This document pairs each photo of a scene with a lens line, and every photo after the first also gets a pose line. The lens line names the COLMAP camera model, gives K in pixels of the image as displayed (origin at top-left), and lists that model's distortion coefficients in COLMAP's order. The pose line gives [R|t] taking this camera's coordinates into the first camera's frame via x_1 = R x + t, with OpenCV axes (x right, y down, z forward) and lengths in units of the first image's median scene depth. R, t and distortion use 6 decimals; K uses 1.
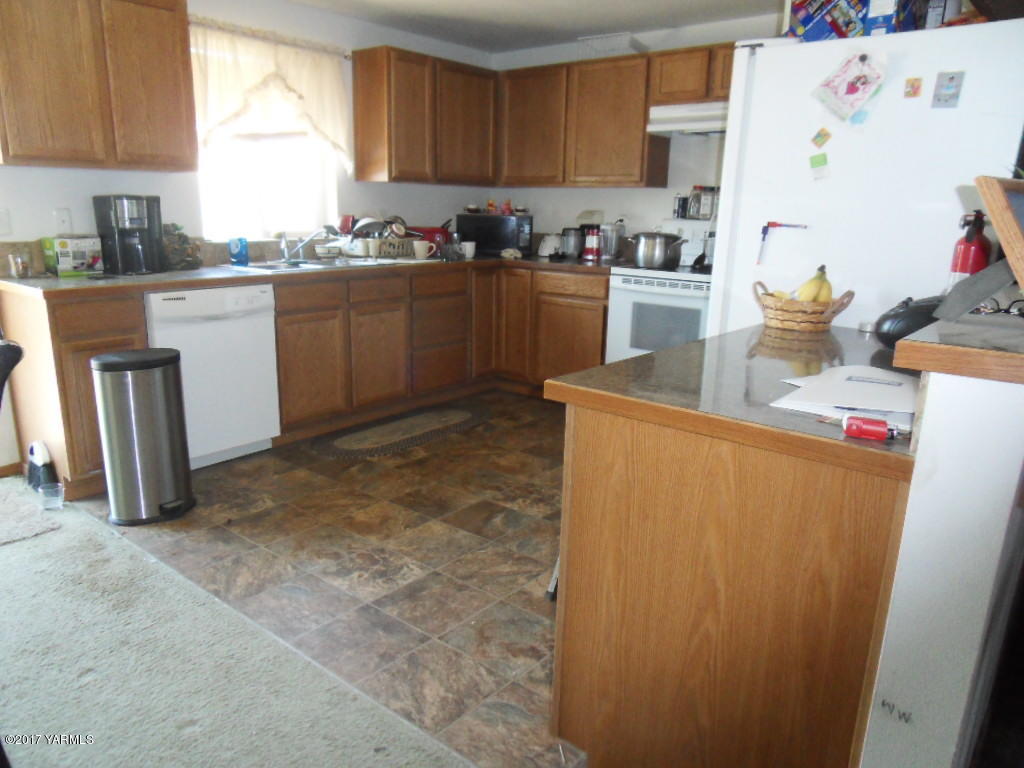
lens RADIAL K [[730.5, 0, 511.1], [0, 730.5, 390.7], [0, 0, 1]] dist [-0.020616, 0.010341]
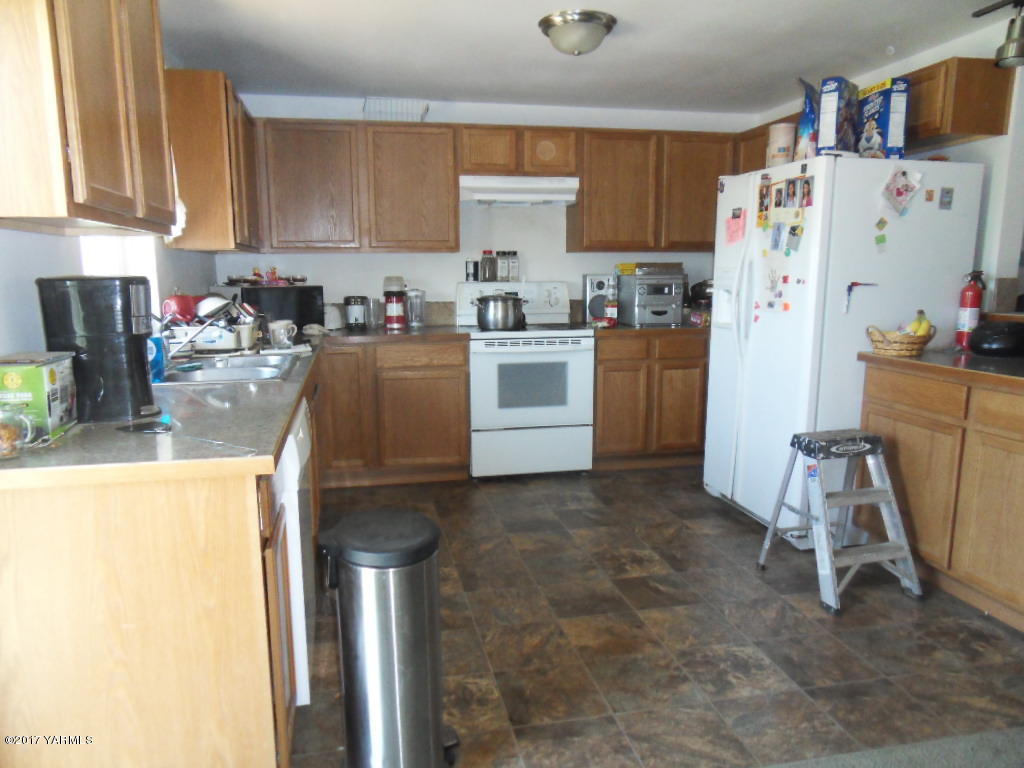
lens RADIAL K [[730.5, 0, 506.5], [0, 730.5, 390.7], [0, 0, 1]] dist [-0.020616, 0.010341]
pose [[0.633471, -0.148477, 0.759387, -0.899218], [0.204845, 0.978581, 0.020455, -0.154507], [-0.746159, 0.142599, 0.650317, 0.498818]]
